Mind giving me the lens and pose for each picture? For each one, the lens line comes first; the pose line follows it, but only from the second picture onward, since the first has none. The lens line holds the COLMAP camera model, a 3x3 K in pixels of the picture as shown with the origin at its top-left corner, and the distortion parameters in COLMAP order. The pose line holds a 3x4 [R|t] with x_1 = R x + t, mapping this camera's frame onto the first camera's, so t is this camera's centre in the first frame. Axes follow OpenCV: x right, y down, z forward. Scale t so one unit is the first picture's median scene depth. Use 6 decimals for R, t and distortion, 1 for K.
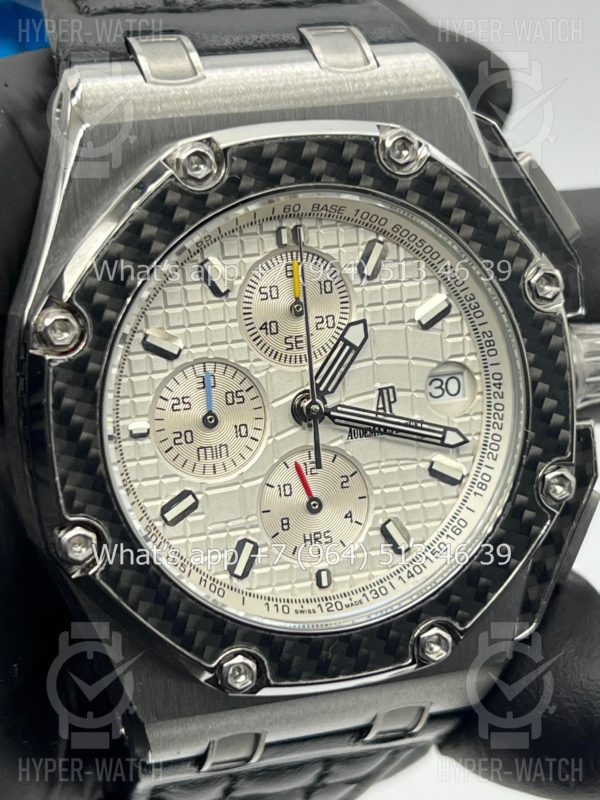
lens RADIAL K [[1858.2, 0, 293.8], [0, 1858.2, 401.3], [0, 0, 1]] dist [0.254289, 0.000000]
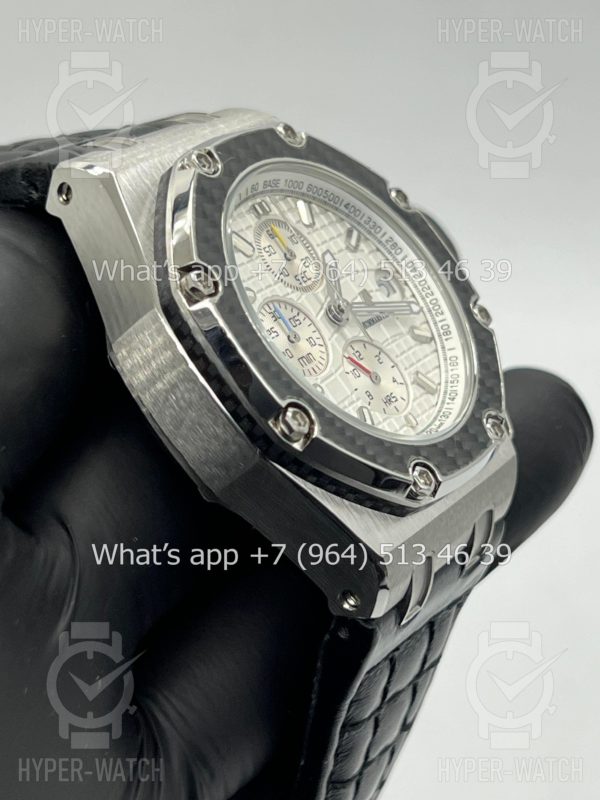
lens RADIAL K [[1858.2, 0, 301.0], [0, 1858.2, 400.3], [0, 0, 1]] dist [0.254289, 0.000000]
pose [[0.732439, -0.363251, 0.575831, -0.797644], [0.558441, 0.804344, -0.202916, 0.308811], [-0.389457, 0.470191, 0.791987, -0.015139]]
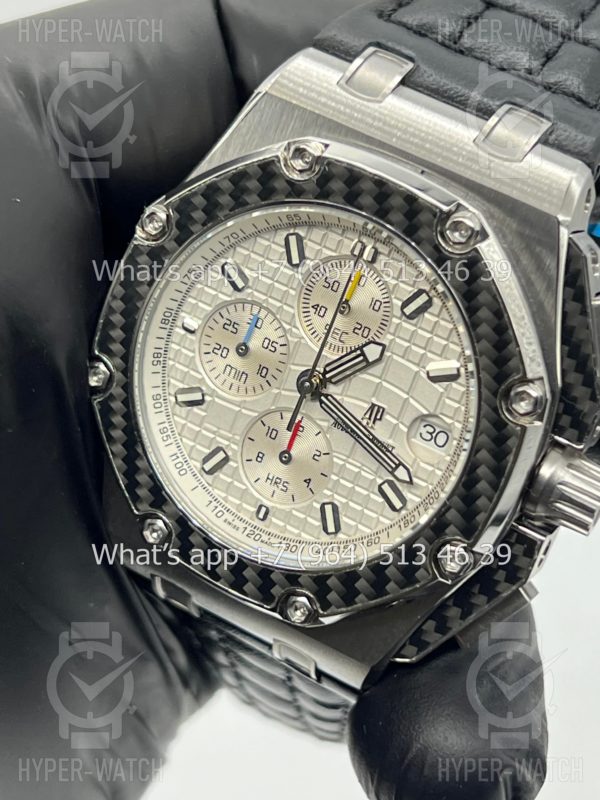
lens RADIAL K [[1858.2, 0, 297.8], [0, 1858.2, 400.0], [0, 0, 1]] dist [0.254289, 0.000000]
pose [[0.688795, 0.515175, -0.510056, 0.615825], [-0.478636, 0.851592, 0.213774, -0.238548], [0.544490, 0.096884, 0.833153, -0.002314]]
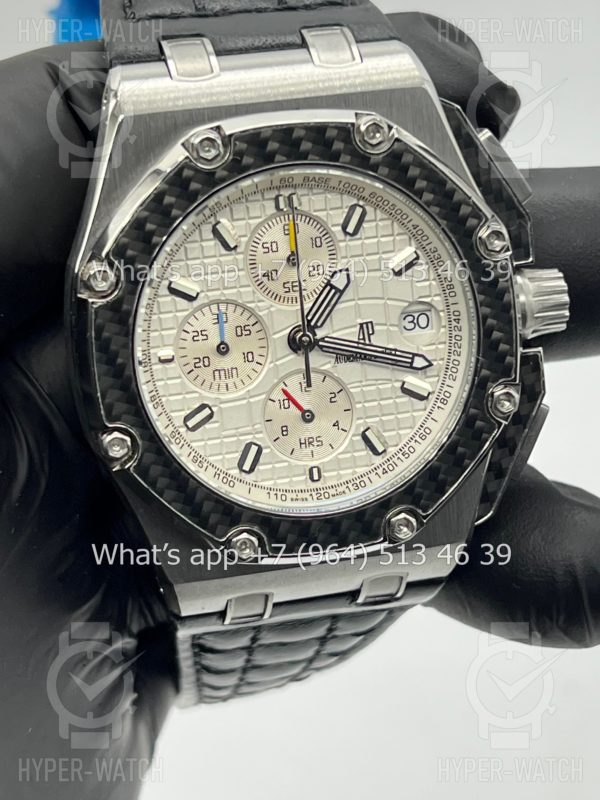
lens RADIAL K [[1858.2, 0, 302.5], [0, 1858.2, 401.4], [0, 0, 1]] dist [0.254289, 0.000000]
pose [[0.996158, 0.006757, -0.087308, 0.118069], [-0.001978, 0.998500, 0.054713, -0.022985], [0.087546, -0.054330, 0.994678, -0.253467]]
